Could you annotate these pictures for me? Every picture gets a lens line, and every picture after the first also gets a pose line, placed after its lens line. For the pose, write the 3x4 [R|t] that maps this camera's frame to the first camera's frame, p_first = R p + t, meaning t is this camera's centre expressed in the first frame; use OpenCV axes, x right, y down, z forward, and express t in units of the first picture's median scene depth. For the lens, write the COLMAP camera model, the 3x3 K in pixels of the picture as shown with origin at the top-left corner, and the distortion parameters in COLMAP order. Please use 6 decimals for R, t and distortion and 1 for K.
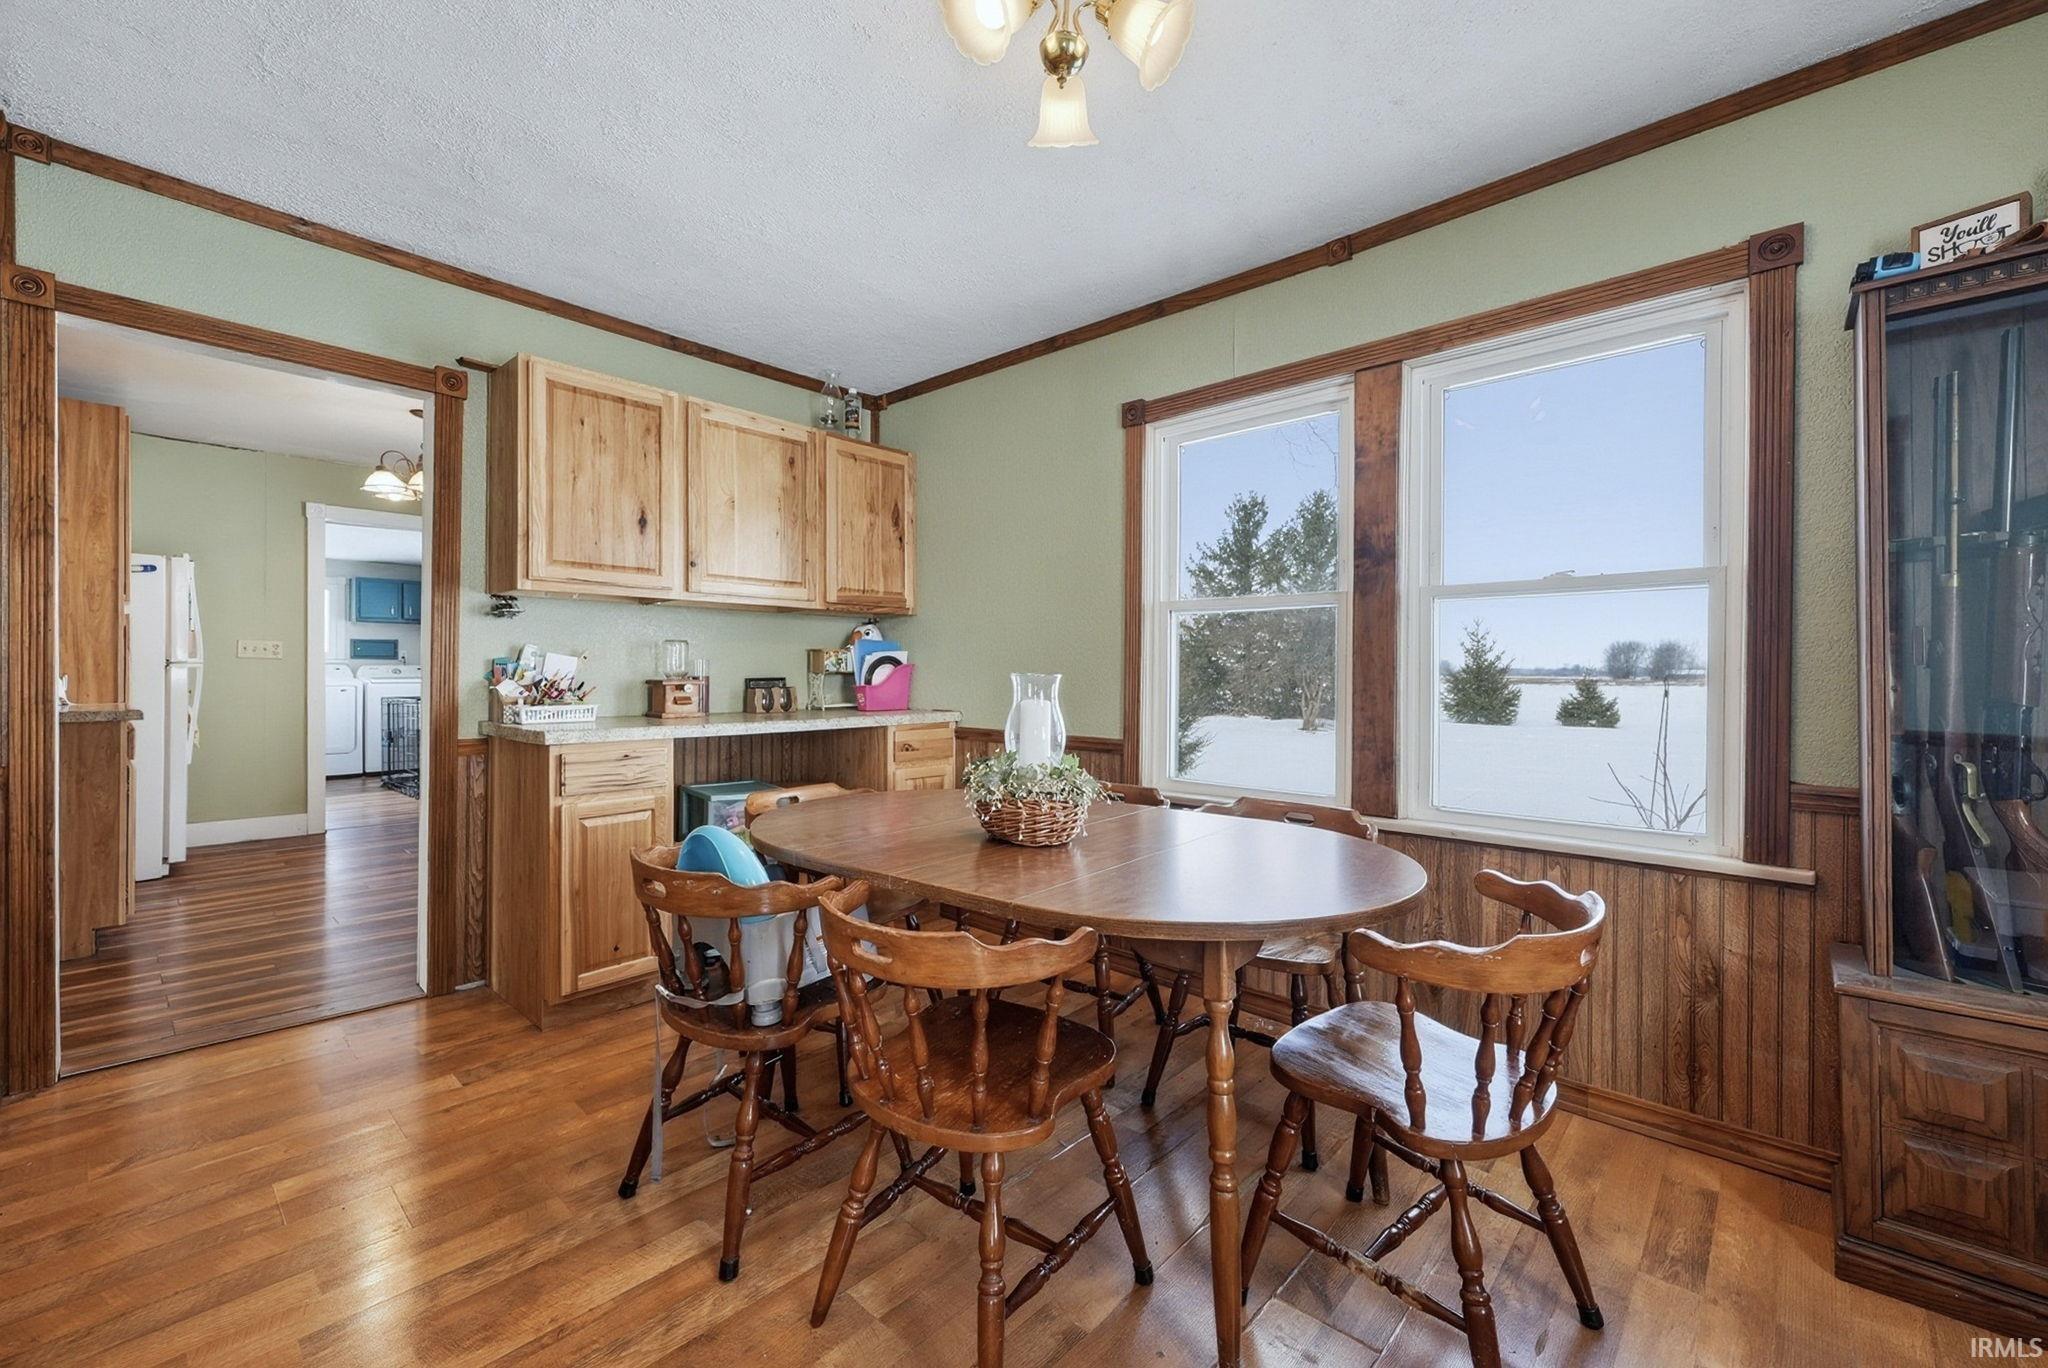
lens RADIAL K [[838.2, 0, 1027.7], [0, 838.2, 678.3], [0, 0, 1]] dist [0.007729, -0.000381]
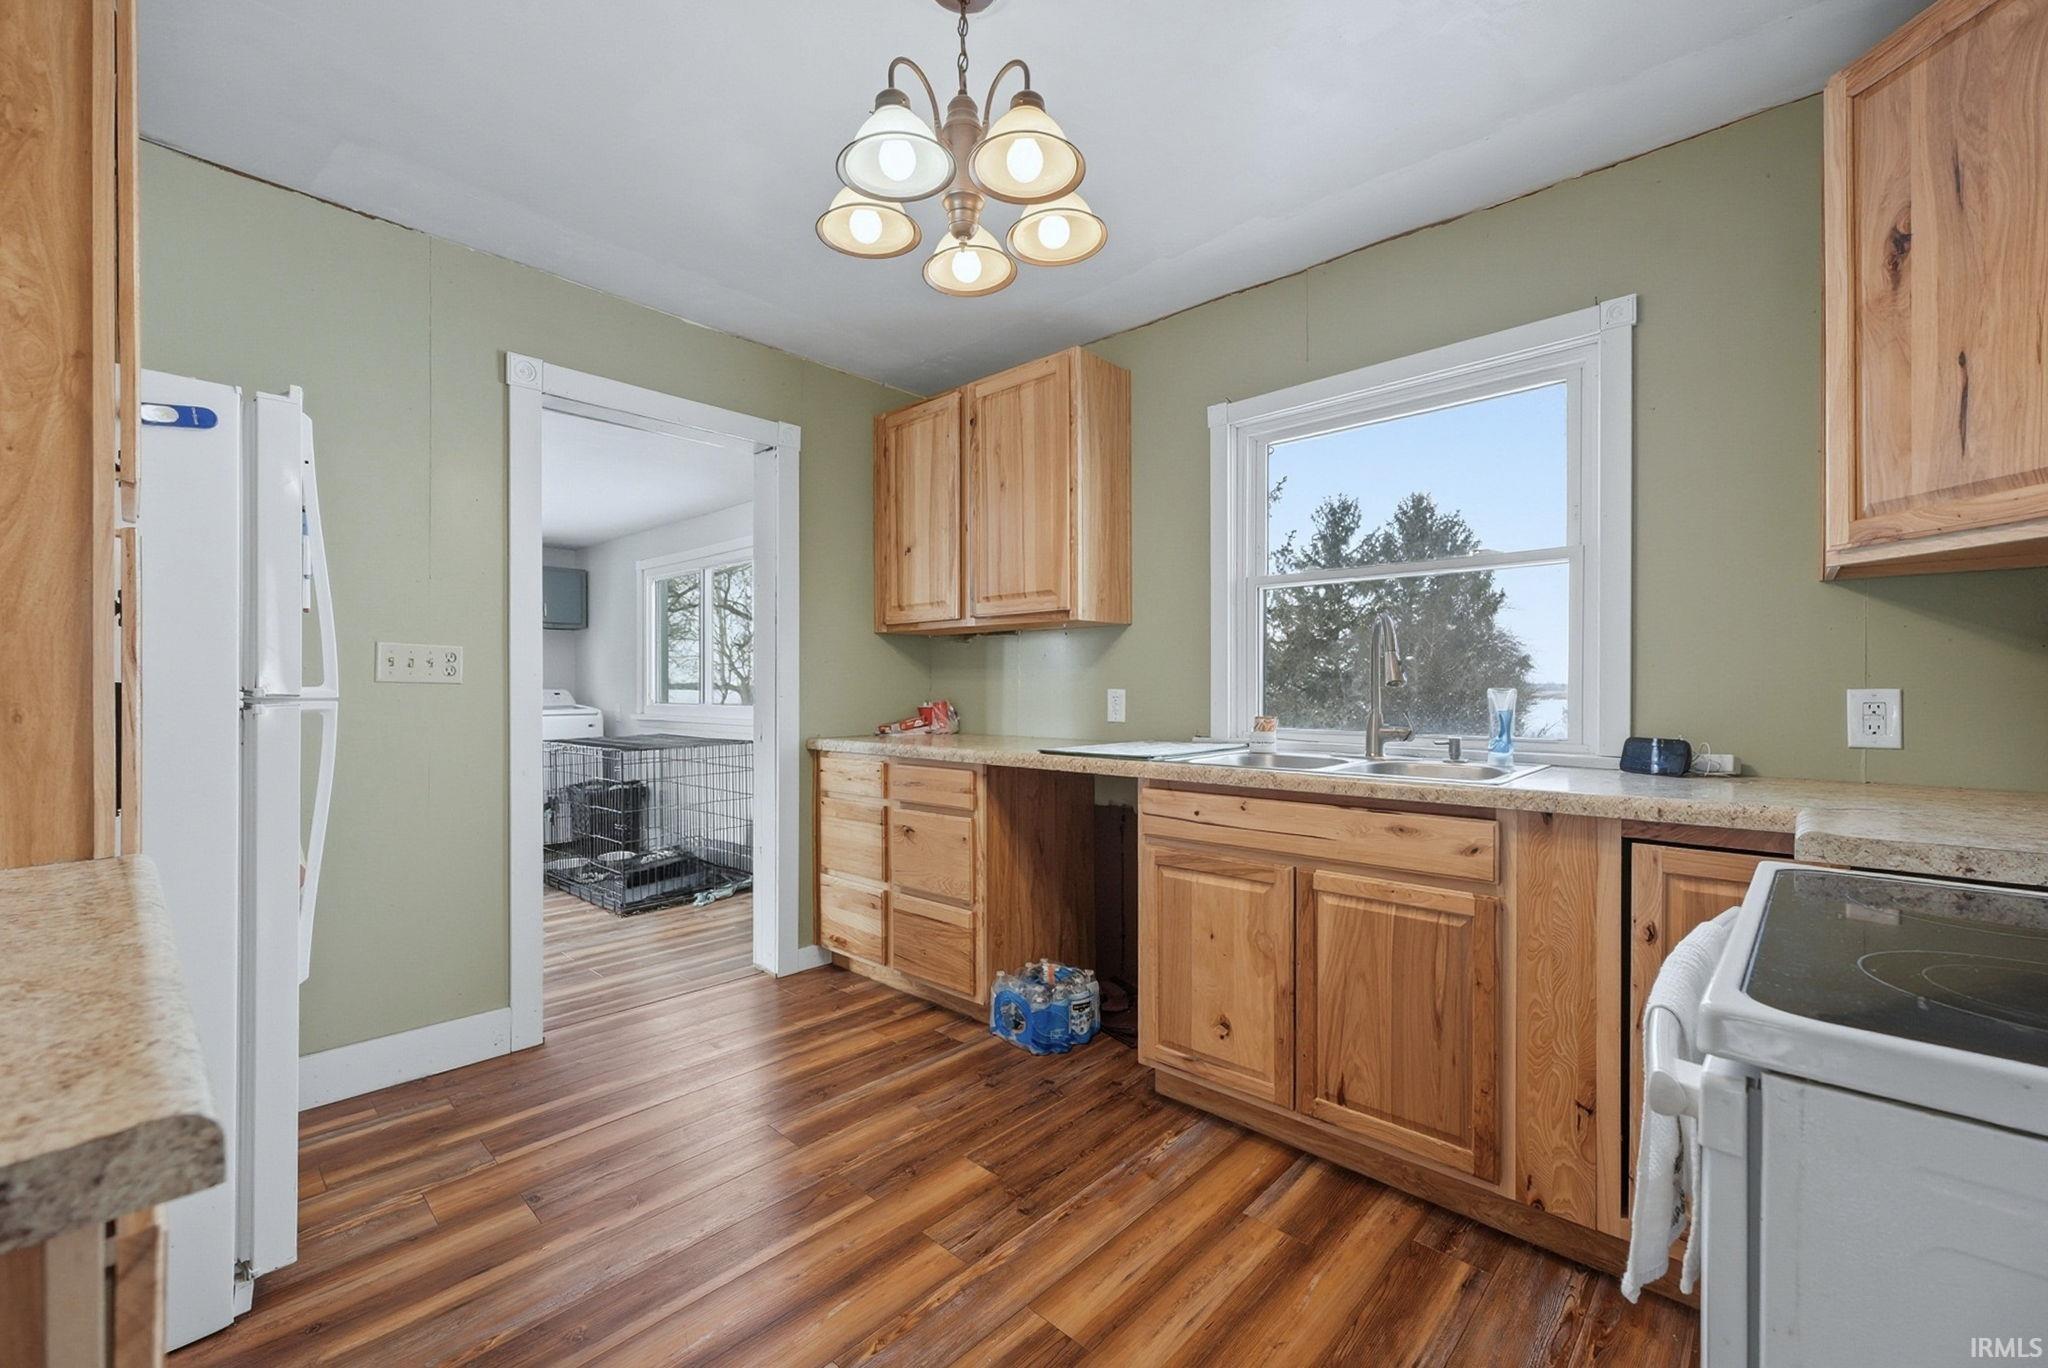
lens RADIAL K [[838.2, 0, 1017.4], [0, 838.2, 697.7], [0, 0, 1]] dist [0.007729, -0.000381]
pose [[0.999896, -0.002106, -0.014253, -0.713508], [0.002149, 0.999993, 0.003012, -0.019890], [0.014246, -0.003042, 0.999894, 0.673554]]
